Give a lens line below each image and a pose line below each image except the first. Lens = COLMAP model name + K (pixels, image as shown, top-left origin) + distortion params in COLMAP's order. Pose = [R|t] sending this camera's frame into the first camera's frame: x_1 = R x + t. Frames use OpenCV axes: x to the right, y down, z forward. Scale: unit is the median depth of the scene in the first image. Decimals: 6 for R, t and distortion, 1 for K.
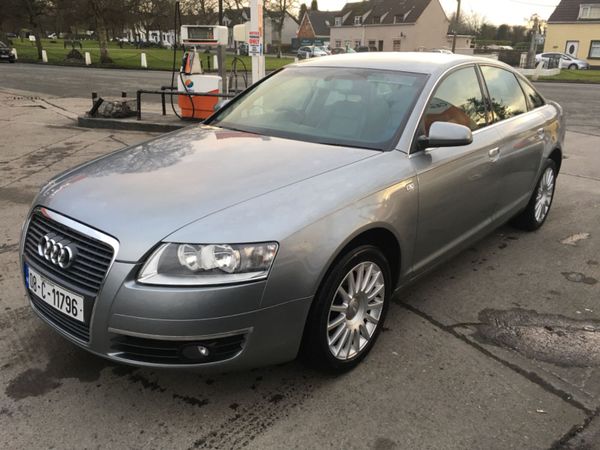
lens RADIAL K [[499.7, 0, 300.0], [0, 499.7, 225.0], [0, 0, 1]] dist [0.064659, -0.084483]
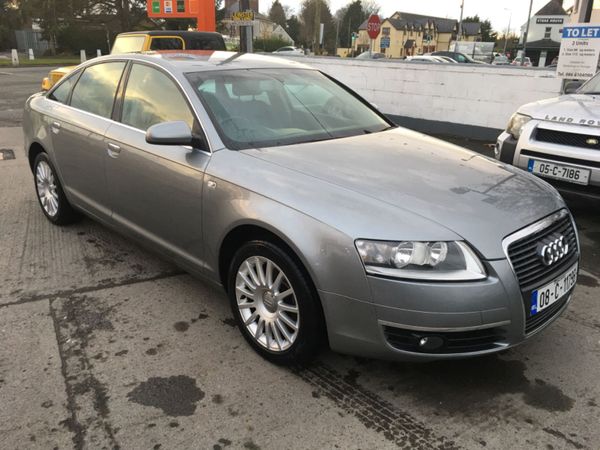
lens RADIAL K [[499.7, 0, 300.0], [0, 499.7, 225.0], [0, 0, 1]] dist [0.064659, -0.084483]
pose [[0.108969, -0.332235, 0.936881, -1.488574], [0.294548, 0.910958, 0.288784, -0.455911], [-0.949403, 0.244488, 0.197126, 1.246731]]
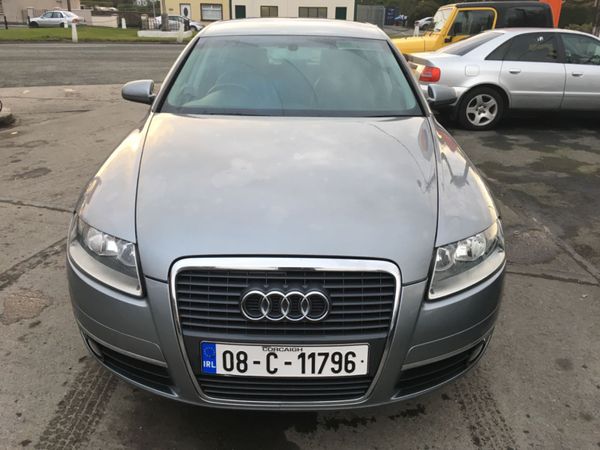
lens RADIAL K [[499.7, 0, 300.0], [0, 499.7, 225.0], [0, 0, 1]] dist [0.064659, -0.084483]
pose [[0.768671, -0.245040, 0.590848, -0.835117], [0.205470, 0.969349, 0.134705, -0.147787], [-0.605745, 0.017858, 0.795458, 0.392679]]
